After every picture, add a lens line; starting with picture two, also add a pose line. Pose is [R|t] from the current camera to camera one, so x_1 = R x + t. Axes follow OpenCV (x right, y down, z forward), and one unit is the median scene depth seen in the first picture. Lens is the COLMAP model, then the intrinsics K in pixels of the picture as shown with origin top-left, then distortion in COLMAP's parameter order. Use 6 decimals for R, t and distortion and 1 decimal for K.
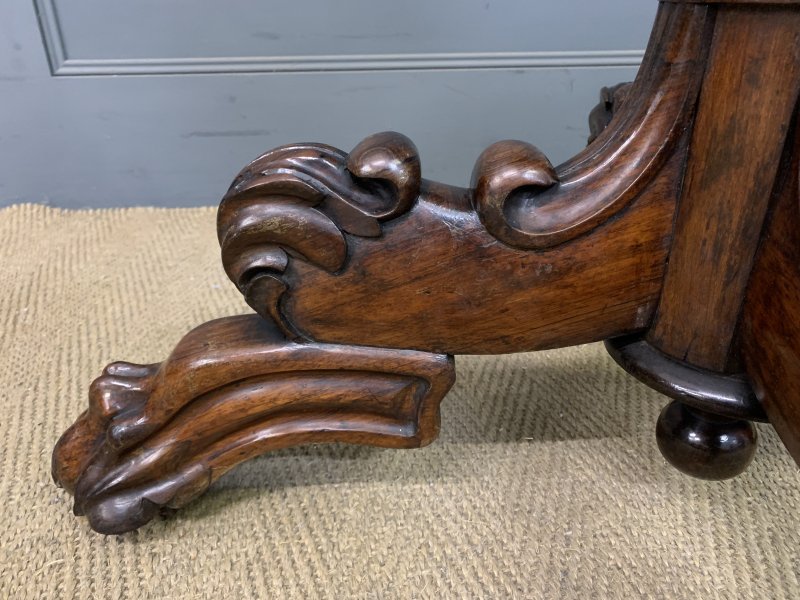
lens RADIAL K [[625.5, 0, 395.0], [0, 625.5, 301.7], [0, 0, 1]] dist [0.026654, -0.015109]
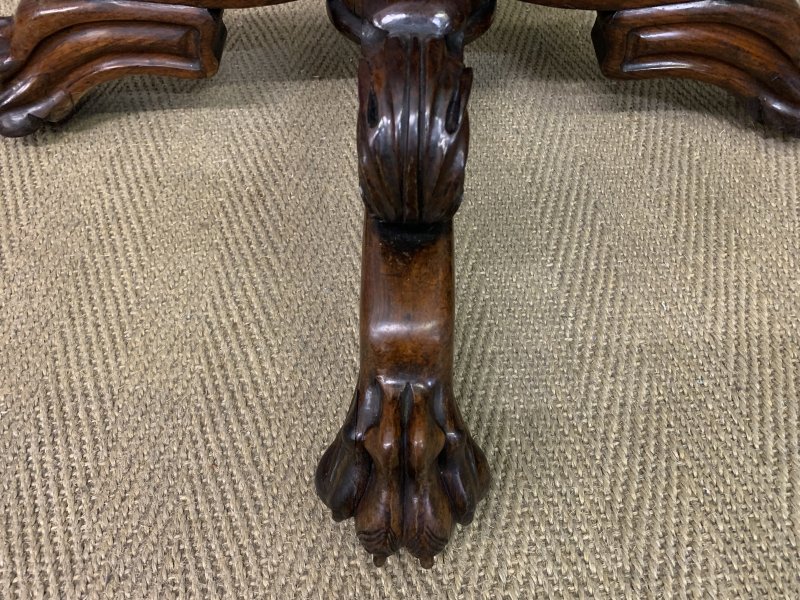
lens RADIAL K [[625.5, 0, 399.6], [0, 625.5, 293.9], [0, 0, 1]] dist [0.026654, -0.015109]
pose [[0.999591, -0.014021, 0.024907, 0.431762], [0.000267, 0.875951, 0.482400, -0.035298], [-0.028581, -0.482196, 0.875597, -0.536475]]
